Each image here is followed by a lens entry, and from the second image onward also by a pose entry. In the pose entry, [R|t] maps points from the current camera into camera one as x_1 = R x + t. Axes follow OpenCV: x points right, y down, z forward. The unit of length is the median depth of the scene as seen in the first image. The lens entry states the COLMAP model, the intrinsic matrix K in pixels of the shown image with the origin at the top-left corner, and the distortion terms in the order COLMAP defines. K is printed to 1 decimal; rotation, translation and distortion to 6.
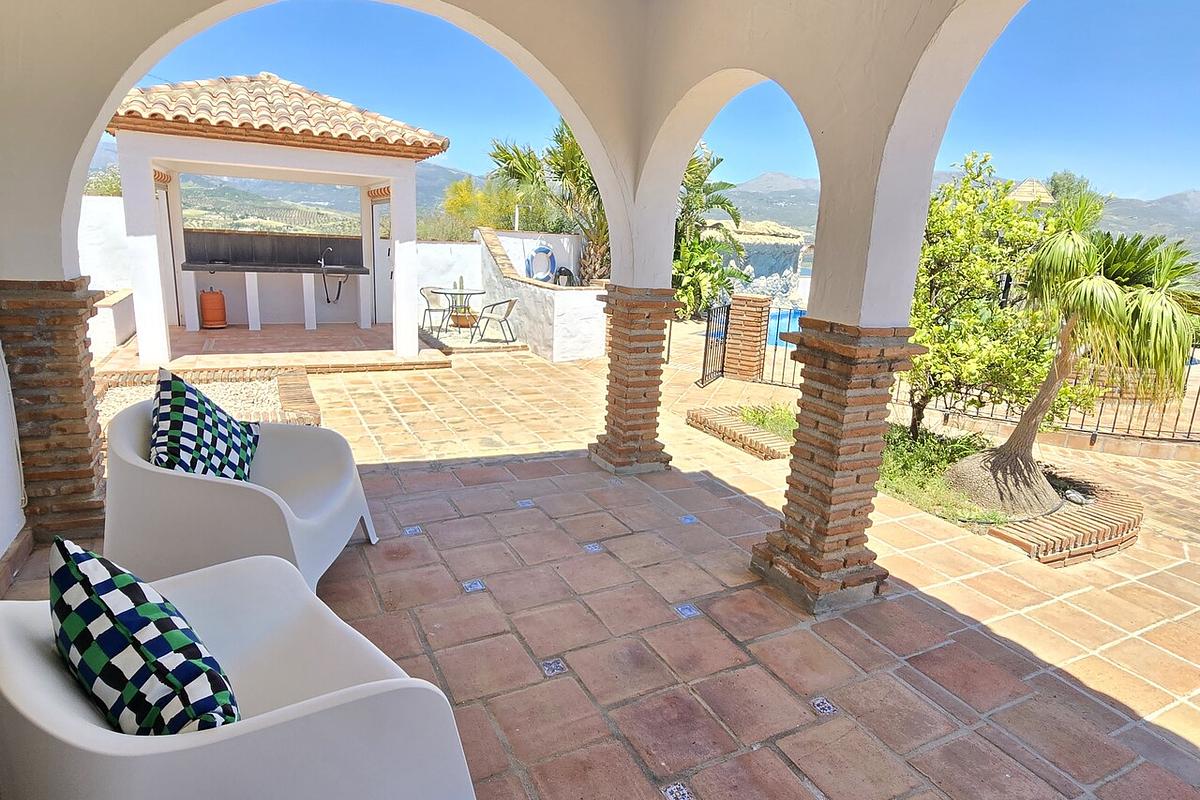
lens RADIAL K [[687.7, 0, 611.4], [0, 687.7, 395.2], [0, 0, 1]] dist [-0.003877, -0.007251]
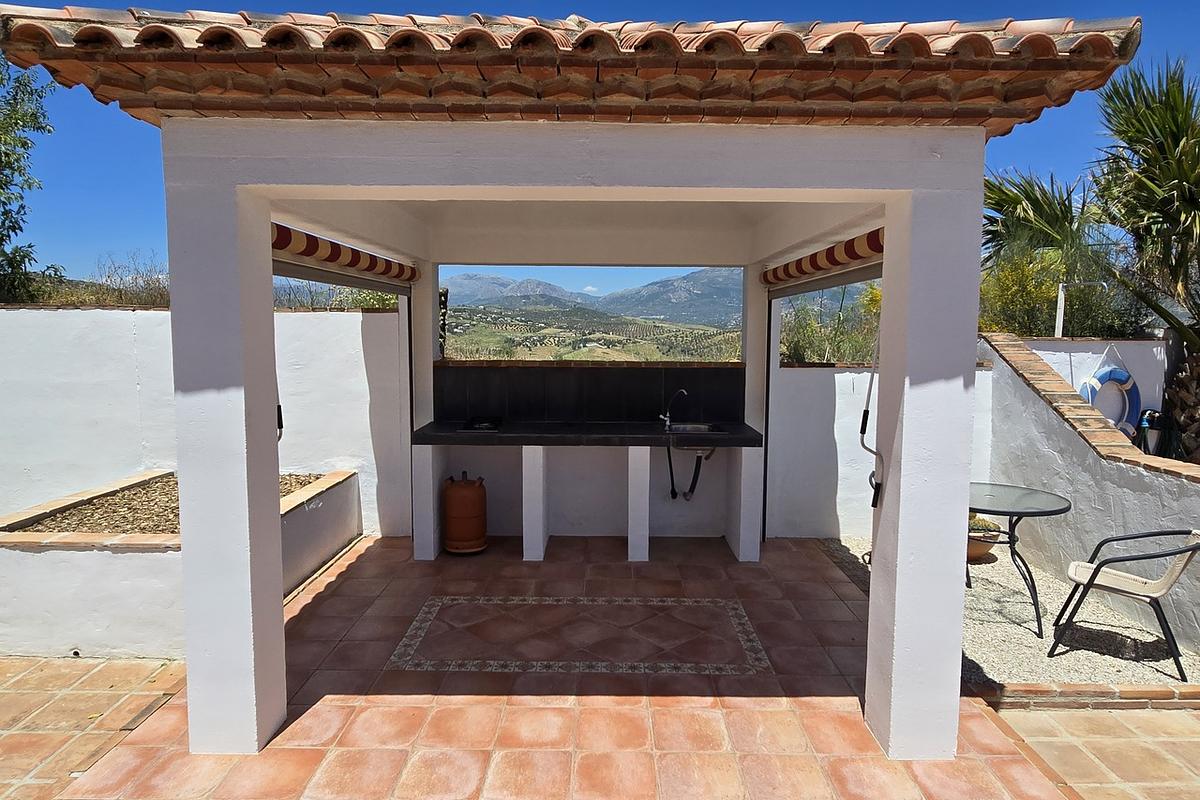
lens RADIAL K [[687.7, 0, 600.3], [0, 687.7, 400.4], [0, 0, 1]] dist [-0.003877, -0.007251]
pose [[0.890564, -0.001317, -0.454856, -0.240253], [-0.063676, 0.989788, -0.127537, -0.140850], [0.450379, 0.142544, 0.881385, 0.543486]]
